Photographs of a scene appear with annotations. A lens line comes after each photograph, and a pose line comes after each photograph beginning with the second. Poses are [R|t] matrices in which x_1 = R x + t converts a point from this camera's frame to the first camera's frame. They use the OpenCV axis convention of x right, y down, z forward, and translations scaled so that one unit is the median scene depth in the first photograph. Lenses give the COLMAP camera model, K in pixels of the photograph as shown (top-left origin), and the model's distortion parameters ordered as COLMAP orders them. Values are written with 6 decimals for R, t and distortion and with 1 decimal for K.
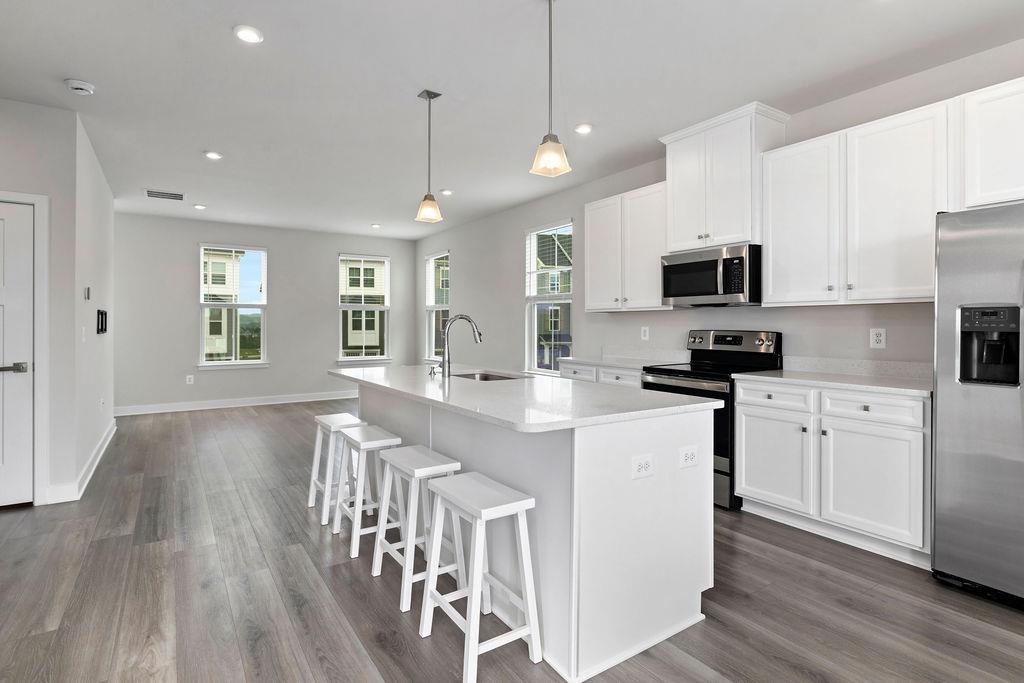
lens RADIAL K [[516.3, 0, 513.7], [0, 516.3, 327.4], [0, 0, 1]] dist [-0.000852, 0.000059]
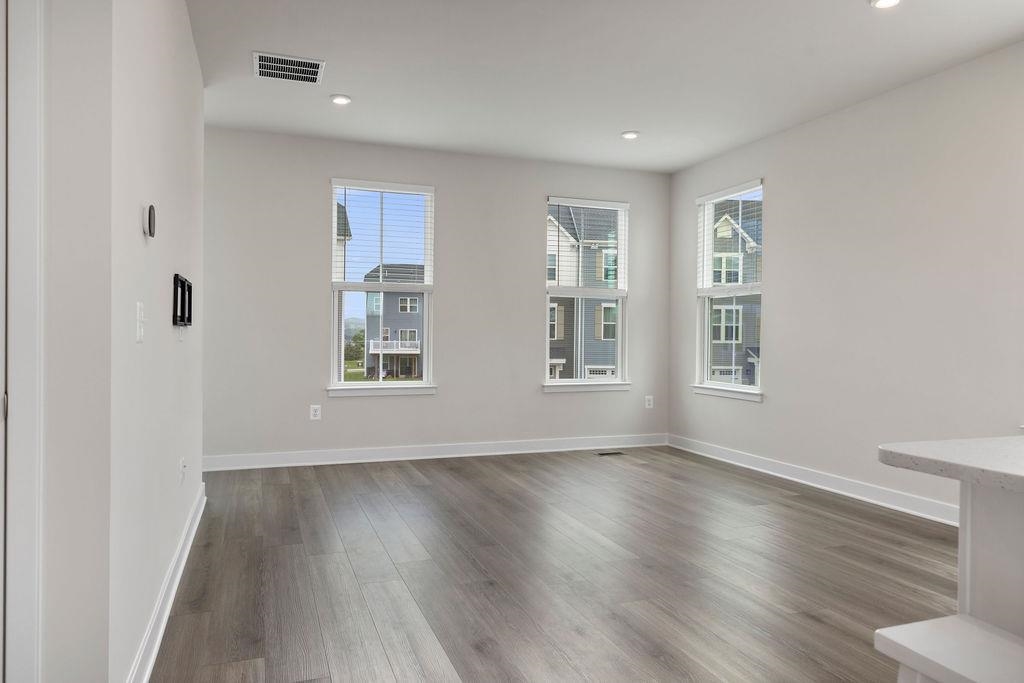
lens RADIAL K [[691.5, 0, 512.0], [0, 691.5, 341.5], [0, 0, 1]] dist [0.005565, 0.002091]
pose [[0.971420, 0.010649, -0.237128, -0.225935], [-0.008807, 0.999922, 0.008825, 0.012024], [0.237204, -0.006484, 0.971438, 0.290994]]
